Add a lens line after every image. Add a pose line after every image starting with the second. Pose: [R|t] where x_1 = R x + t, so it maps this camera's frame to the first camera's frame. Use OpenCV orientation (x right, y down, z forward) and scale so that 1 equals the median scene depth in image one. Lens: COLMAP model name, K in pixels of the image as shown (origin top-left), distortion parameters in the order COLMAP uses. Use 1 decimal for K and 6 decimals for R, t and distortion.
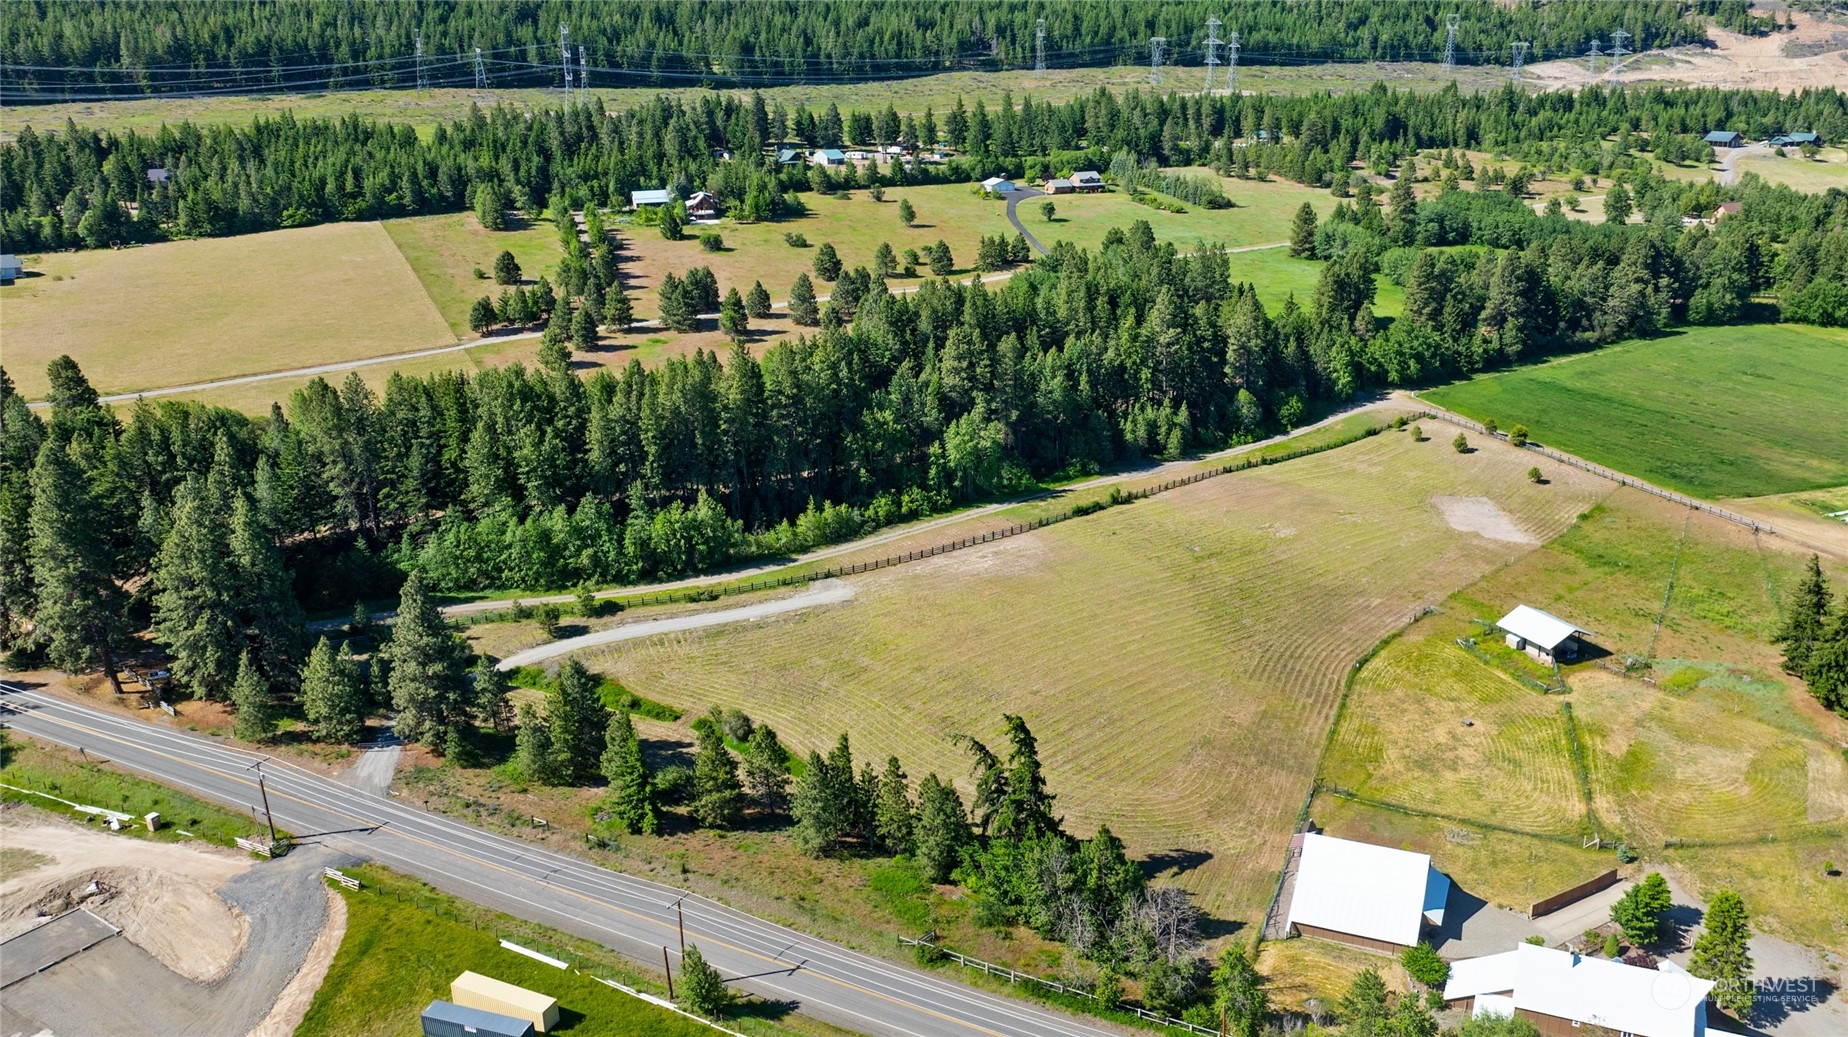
lens RADIAL K [[1440.4, 0, 1026.6], [0, 1440.4, 512.0], [0, 0, 1]] dist [-0.016409, -0.005930]
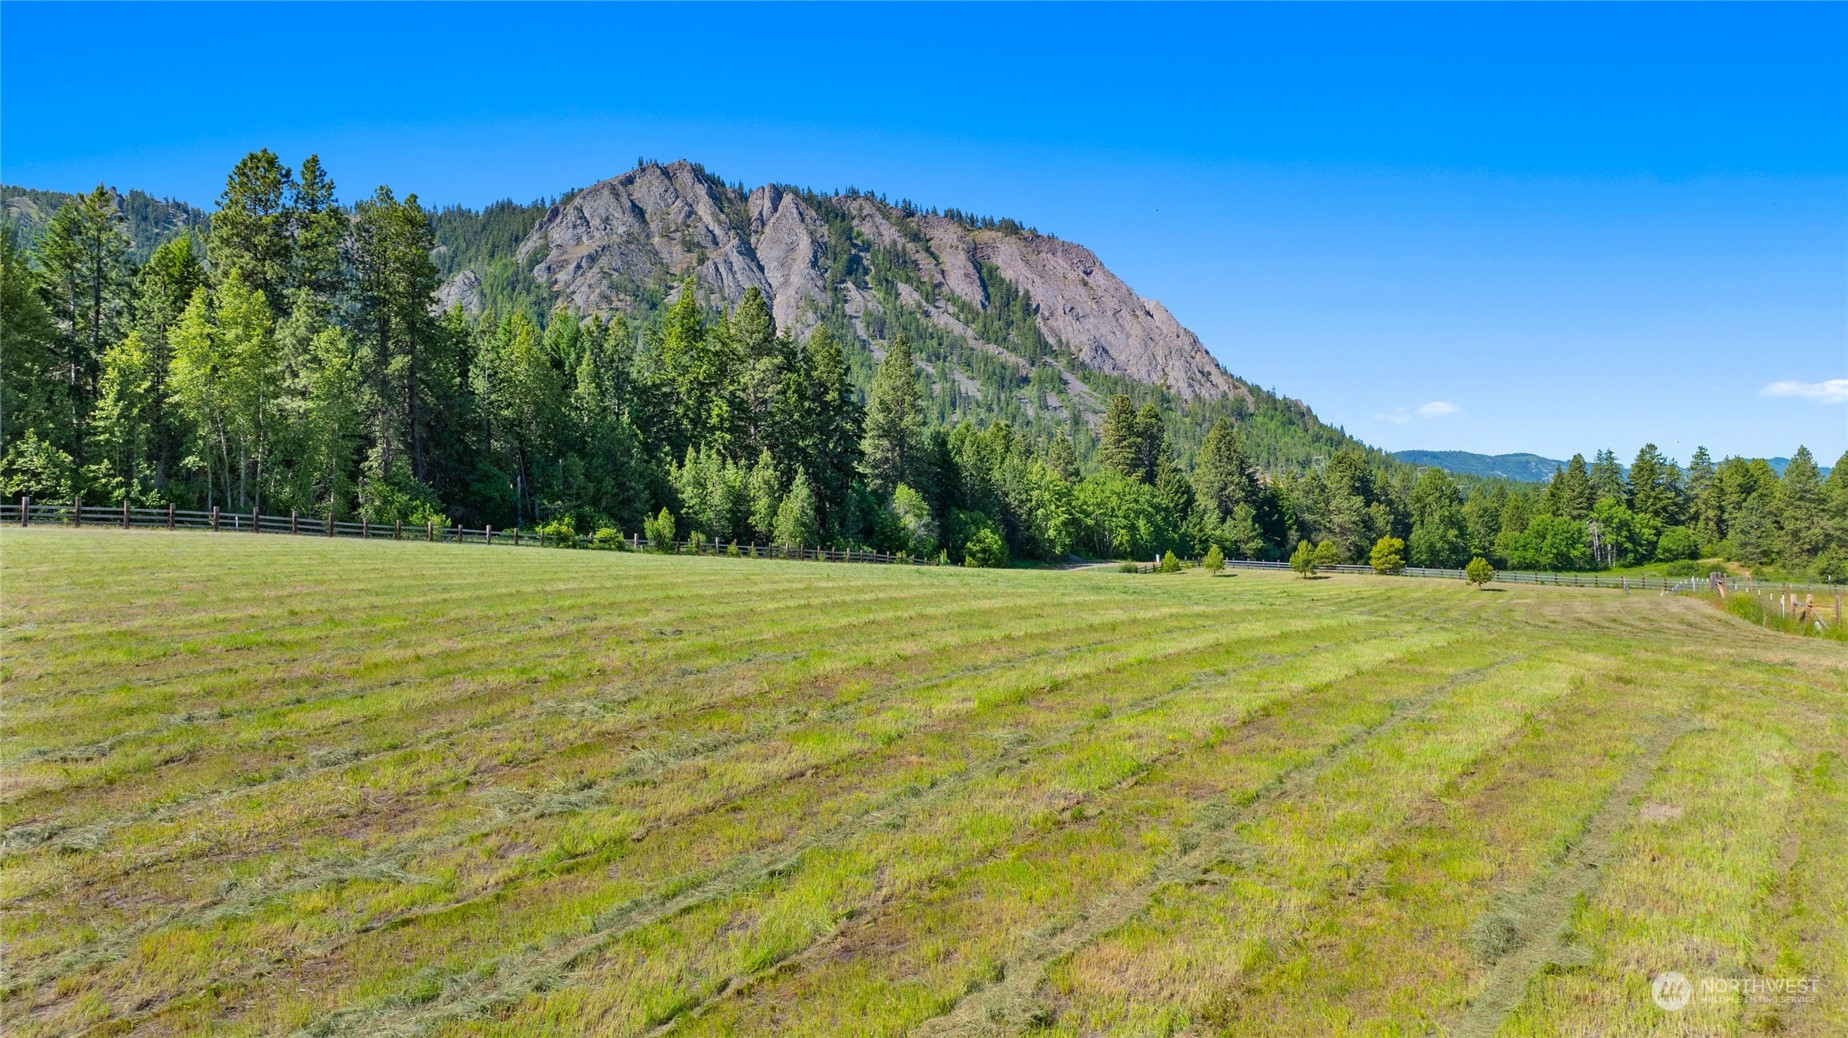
lens RADIAL K [[1304.8, 0, 926.2], [0, 1304.8, 518.3], [0, 0, 1]] dist [-0.017714, -0.001773]
pose [[0.964216, 0.012162, 0.264838, 0.027401], [0.088756, 0.926496, -0.365687, 0.088167], [-0.249818, 0.376107, 0.892264, 0.494950]]
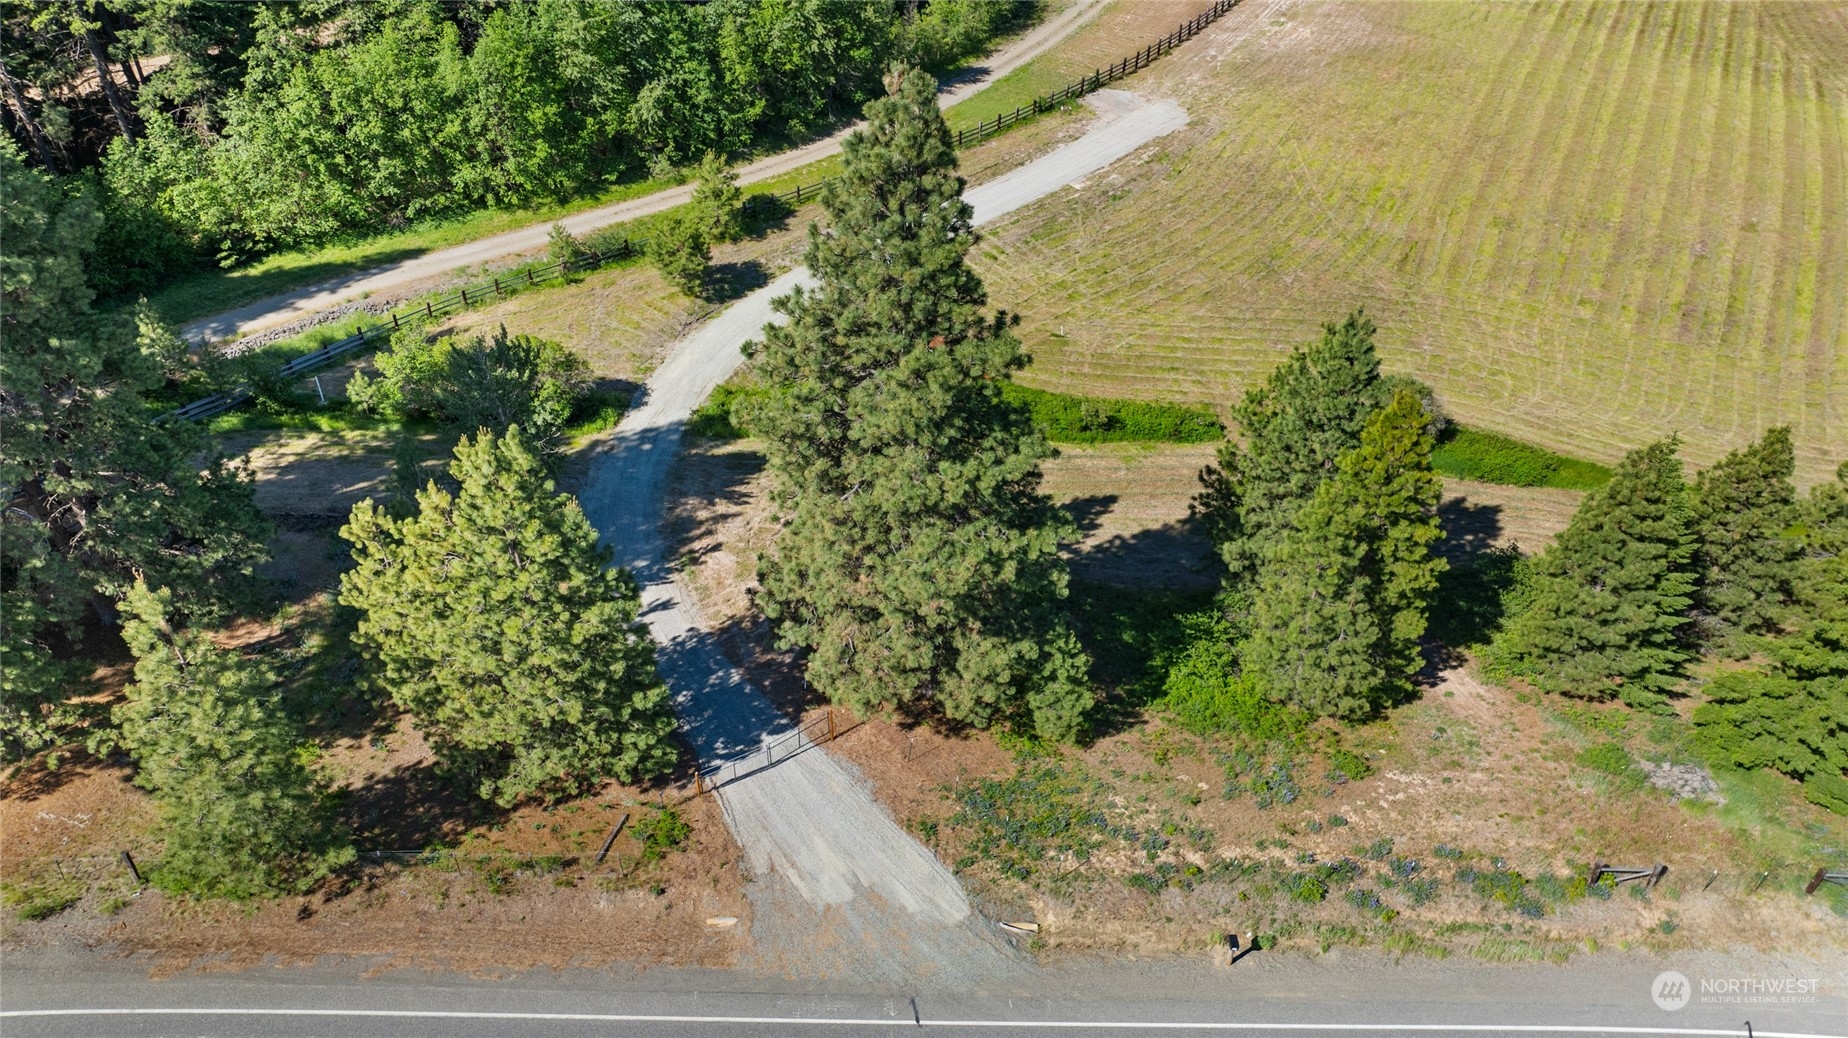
lens RADIAL K [[1304.8, 0, 926.2], [0, 1304.8, 518.3], [0, 0, 1]] dist [-0.017714, -0.001773]
pose [[0.911976, -0.239702, 0.332931, -0.242398], [0.126790, 0.936499, 0.326946, 0.019278], [-0.390159, -0.255955, 0.884456, 0.377150]]
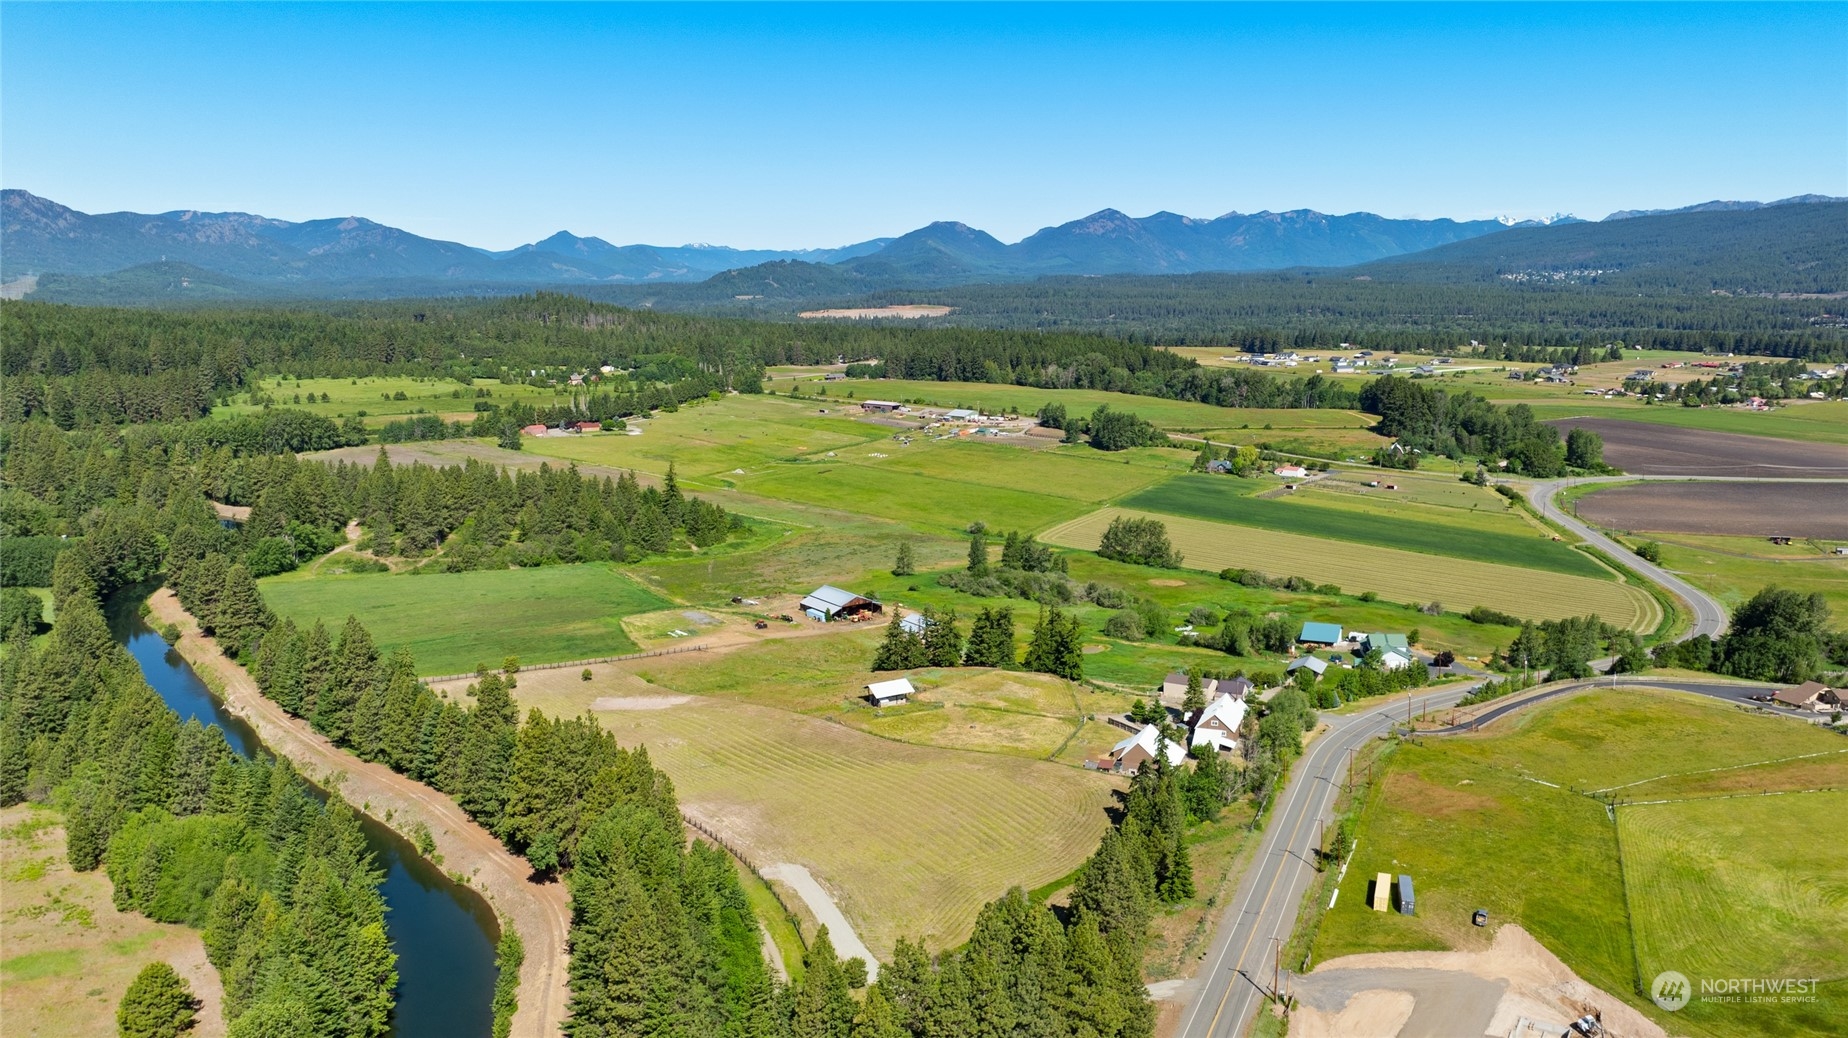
lens RADIAL K [[1416.6, 0, 1004.4], [0, 1416.6, 517.7], [0, 0, 1]] dist [-0.011102, -0.005741]
pose [[-0.062637, -0.168162, 0.983767, -0.737324], [0.333189, 0.925628, 0.179438, -0.211236], [-0.940777, 0.339020, -0.001948, 0.473112]]
